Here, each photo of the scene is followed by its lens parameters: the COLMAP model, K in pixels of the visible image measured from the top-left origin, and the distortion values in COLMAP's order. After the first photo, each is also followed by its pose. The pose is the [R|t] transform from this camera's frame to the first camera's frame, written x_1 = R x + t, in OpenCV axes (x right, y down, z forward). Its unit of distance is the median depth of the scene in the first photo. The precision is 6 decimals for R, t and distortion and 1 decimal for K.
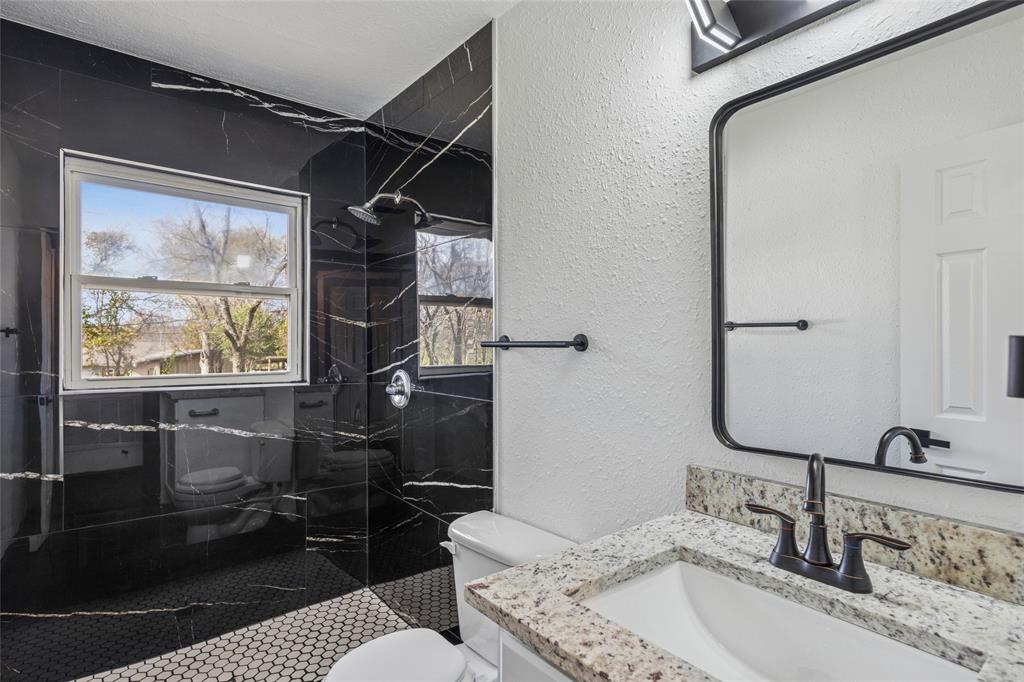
lens RADIAL K [[530.2, 0, 514.1], [0, 530.2, 343.4], [0, 0, 1]] dist [-0.005604, -0.000982]
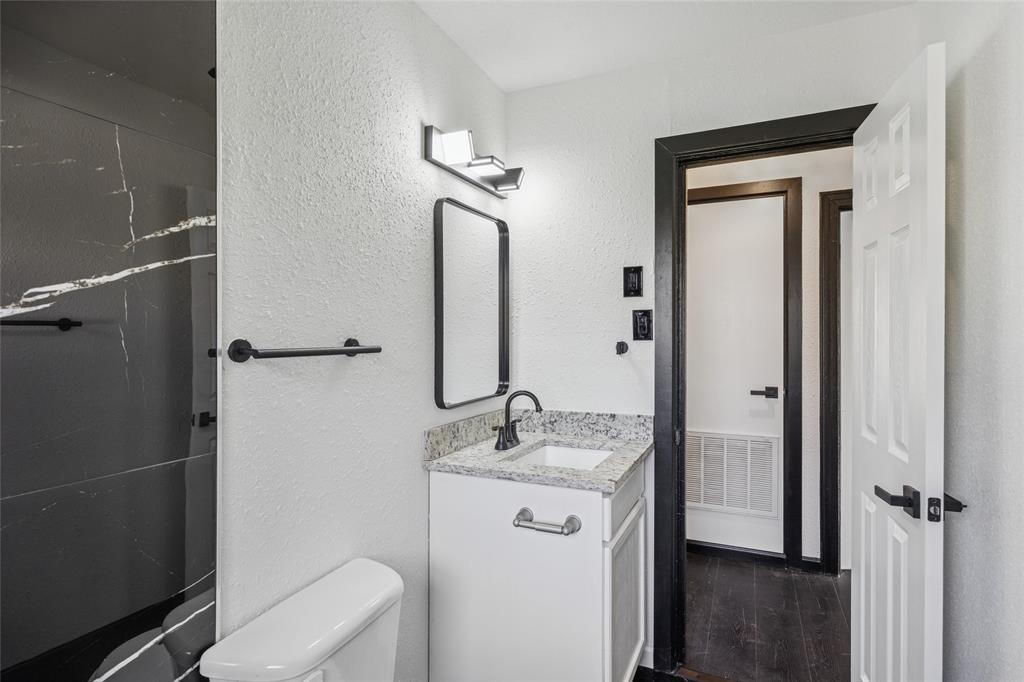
lens RADIAL K [[530.2, 0, 513.4], [0, 530.2, 337.1], [0, 0, 1]] dist [-0.005604, -0.000982]
pose [[-0.450149, 0.001121, 0.892953, -0.866446], [0.005249, 0.999985, 0.001391, -0.019201], [-0.892938, 0.005313, -0.450148, 1.184581]]
